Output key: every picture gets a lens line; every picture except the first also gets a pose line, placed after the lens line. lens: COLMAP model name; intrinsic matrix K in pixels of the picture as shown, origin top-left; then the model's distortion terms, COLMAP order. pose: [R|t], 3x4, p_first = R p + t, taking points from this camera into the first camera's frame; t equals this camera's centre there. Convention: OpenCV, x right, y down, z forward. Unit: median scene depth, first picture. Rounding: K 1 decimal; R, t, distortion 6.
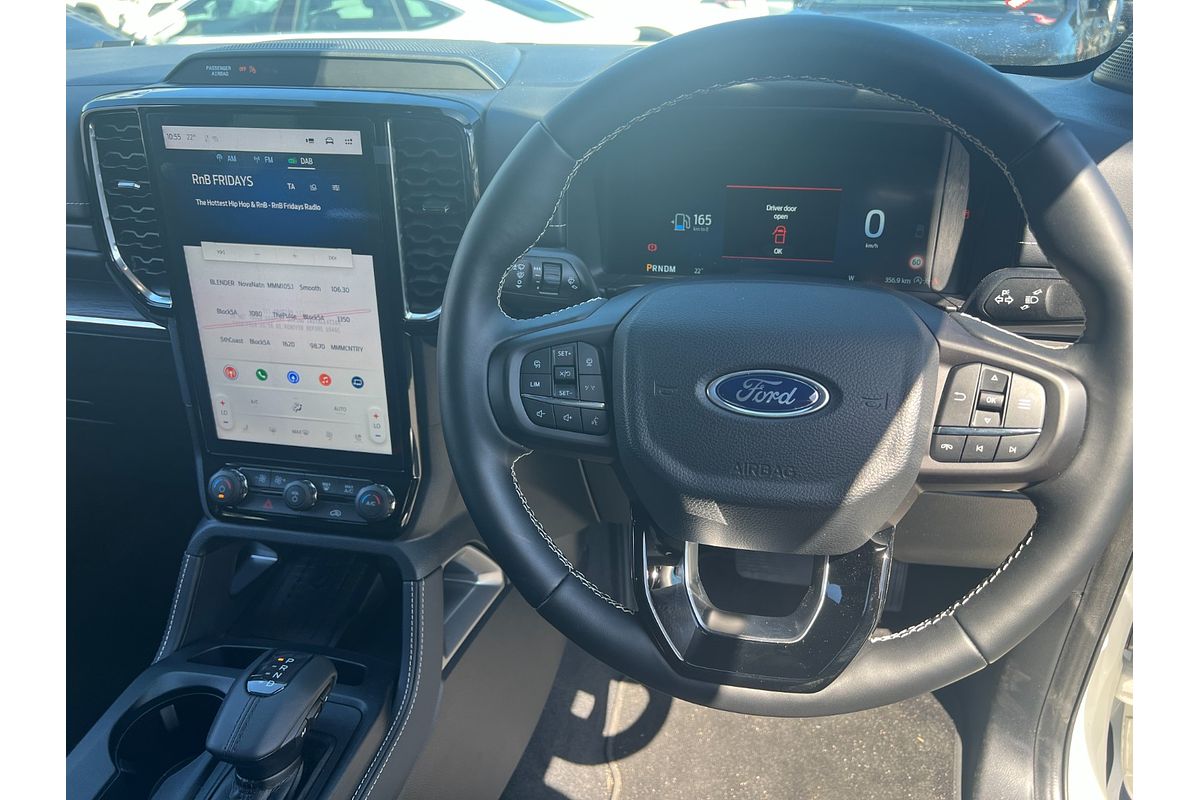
lens RADIAL K [[830.2, 0, 604.0], [0, 830.2, 387.6], [0, 0, 1]] dist [0.008160, -0.003169]
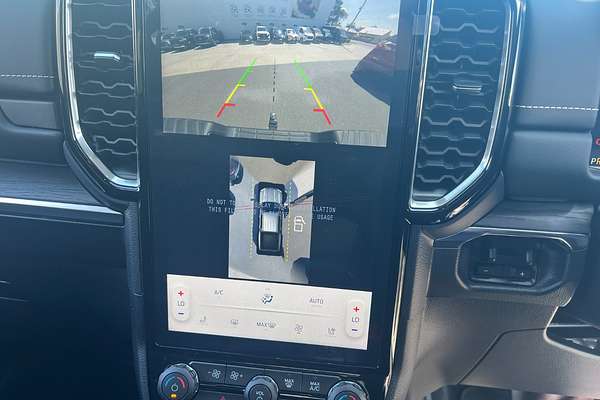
lens RADIAL K [[470.8, 0, 299.2], [0, 470.8, 190.3], [0, 0, 1]] dist [0.009719, -0.002284]
pose [[0.995198, 0.015845, 0.096592, -0.386667], [-0.005410, 0.994206, -0.107357, -0.041499], [-0.097734, 0.106319, 0.989517, 0.458701]]
